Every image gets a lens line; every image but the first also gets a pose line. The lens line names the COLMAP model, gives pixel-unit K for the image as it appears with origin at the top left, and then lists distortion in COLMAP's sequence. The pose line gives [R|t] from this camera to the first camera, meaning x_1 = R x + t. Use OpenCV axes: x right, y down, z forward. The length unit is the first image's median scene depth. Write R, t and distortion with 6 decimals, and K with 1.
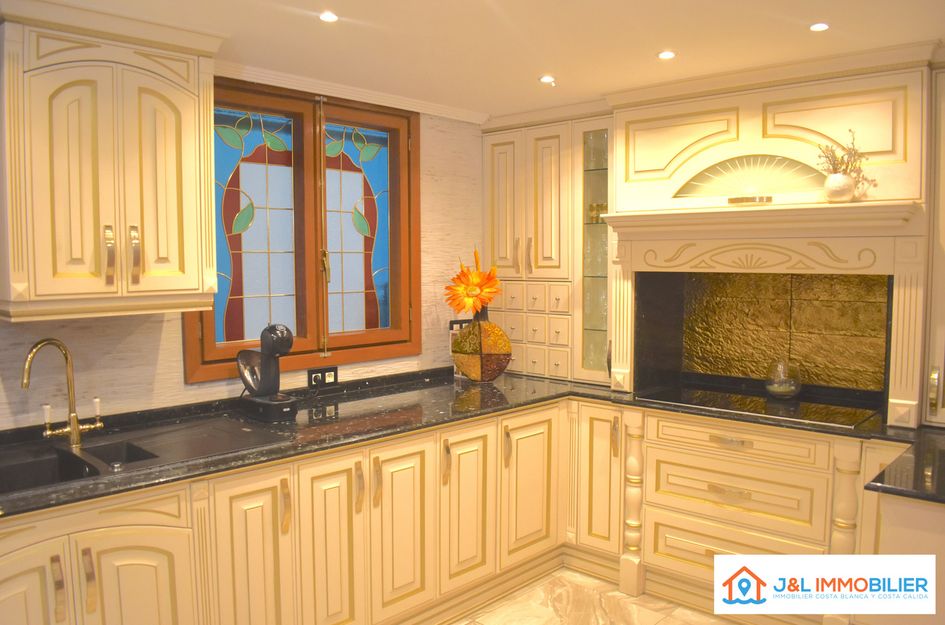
lens RADIAL K [[736.9, 0, 474.3], [0, 736.9, 313.0], [0, 0, 1]] dist [-0.093865, 0.015838]
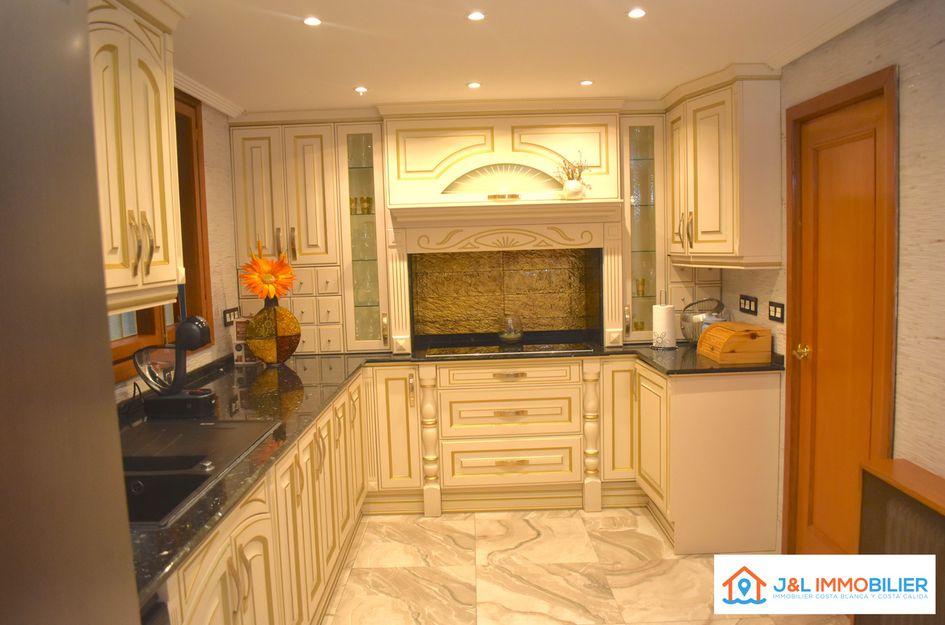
lens RADIAL K [[736.9, 0, 467.3], [0, 736.9, 312.3], [0, 0, 1]] dist [-0.093865, 0.015838]
pose [[0.729728, -0.082166, 0.678783, -0.557056], [0.078015, 0.996275, 0.036728, 0.002953], [-0.679273, 0.026154, 0.733420, 0.042368]]
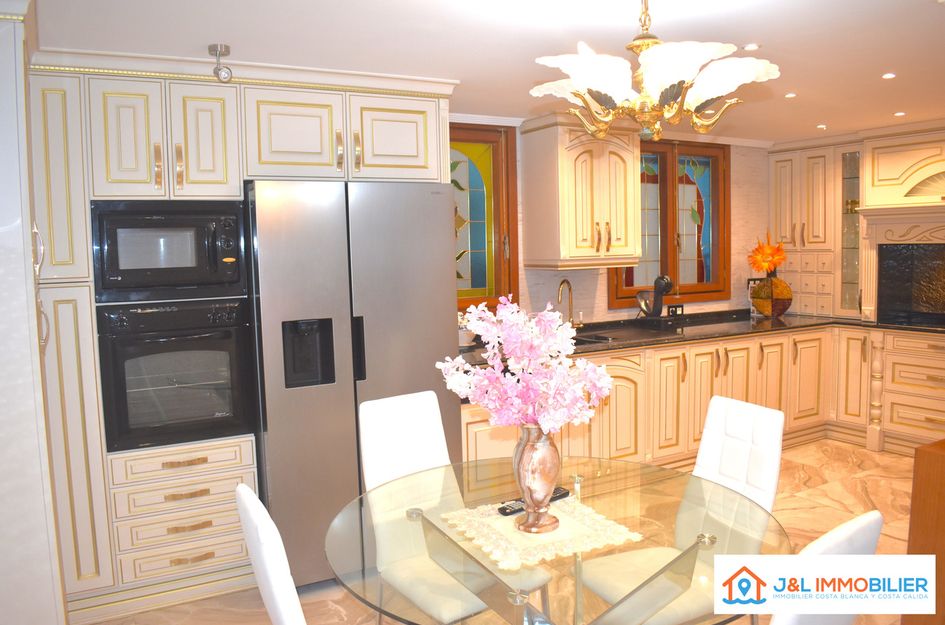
lens RADIAL K [[736.9, 0, 477.1], [0, 736.9, 309.4], [0, 0, 1]] dist [-0.093865, 0.015838]
pose [[0.958984, 0.004942, -0.283418, -0.169881], [-0.000595, 0.999881, 0.015420, 0.060458], [0.283460, -0.014619, 0.958872, -0.714837]]
